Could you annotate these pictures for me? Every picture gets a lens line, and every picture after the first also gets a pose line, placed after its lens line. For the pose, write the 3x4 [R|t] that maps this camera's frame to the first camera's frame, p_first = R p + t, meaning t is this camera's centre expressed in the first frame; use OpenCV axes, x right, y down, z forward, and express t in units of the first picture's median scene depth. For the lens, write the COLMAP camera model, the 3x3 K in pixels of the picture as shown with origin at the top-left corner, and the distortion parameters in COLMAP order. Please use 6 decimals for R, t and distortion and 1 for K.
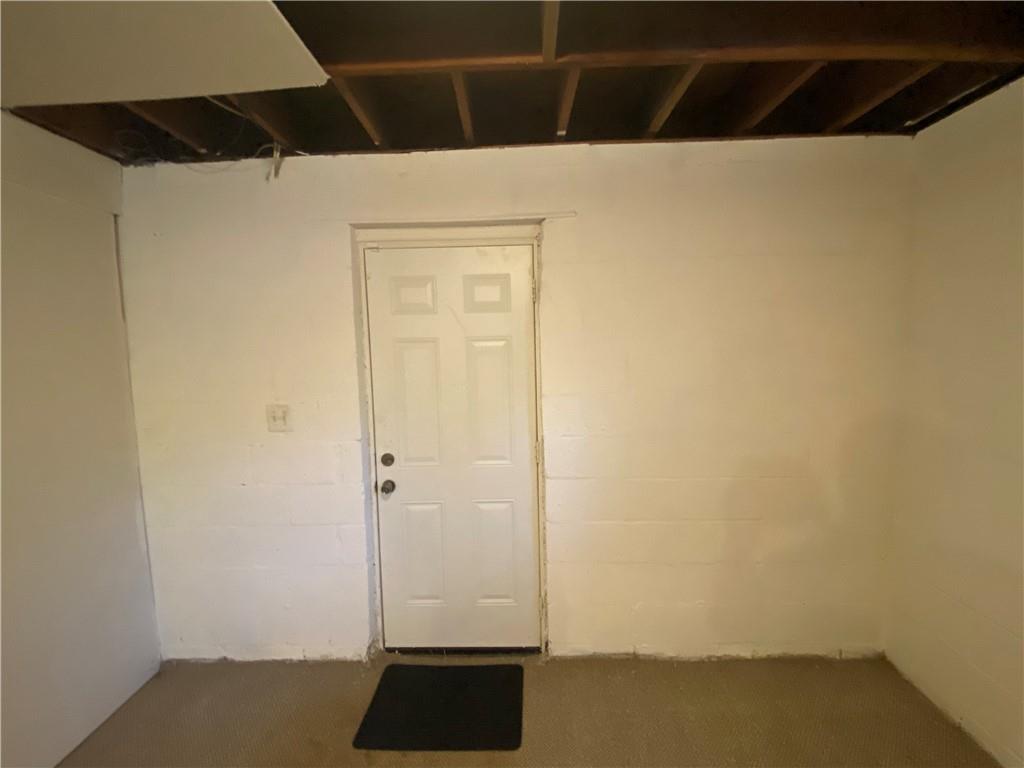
lens RADIAL K [[464.8, 0, 512.8], [0, 464.8, 384.7], [0, 0, 1]] dist [-0.004460, -0.000532]
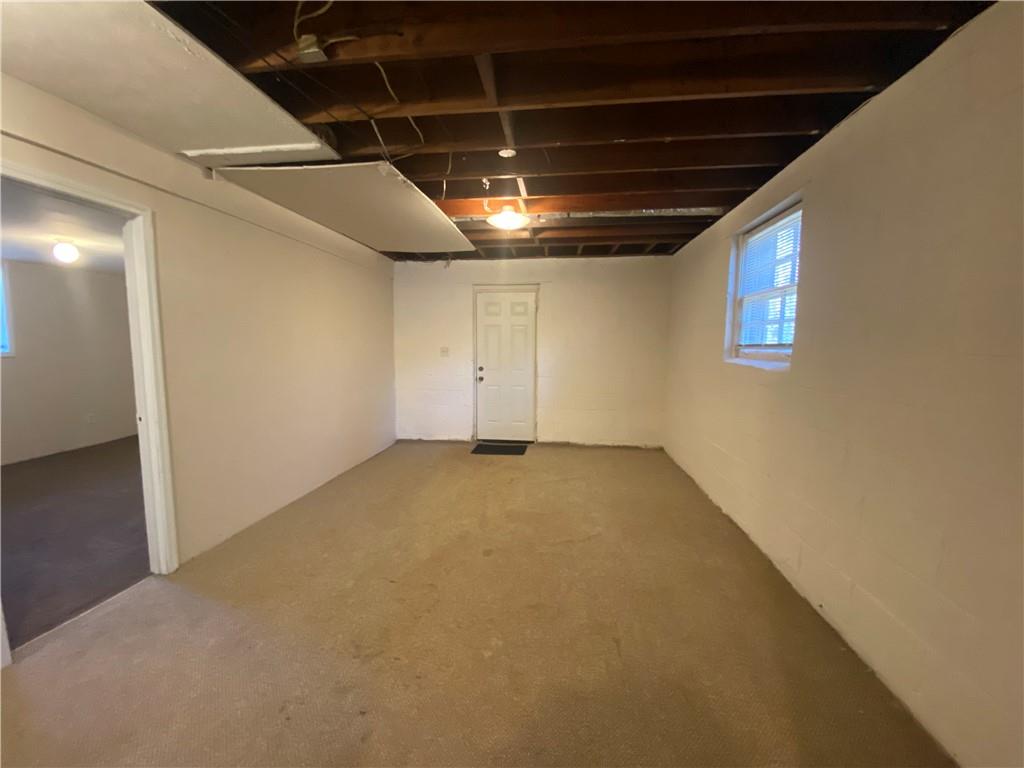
lens RADIAL K [[413.4, 0, 512.6], [0, 413.4, 388.9], [0, 0, 1]] dist [0.001251, -0.011486]
pose [[0.993172, 0.041262, -0.109122, 0.191792], [-0.040059, 0.999110, 0.013192, 0.249460], [0.109569, -0.008731, 0.993941, -1.454487]]
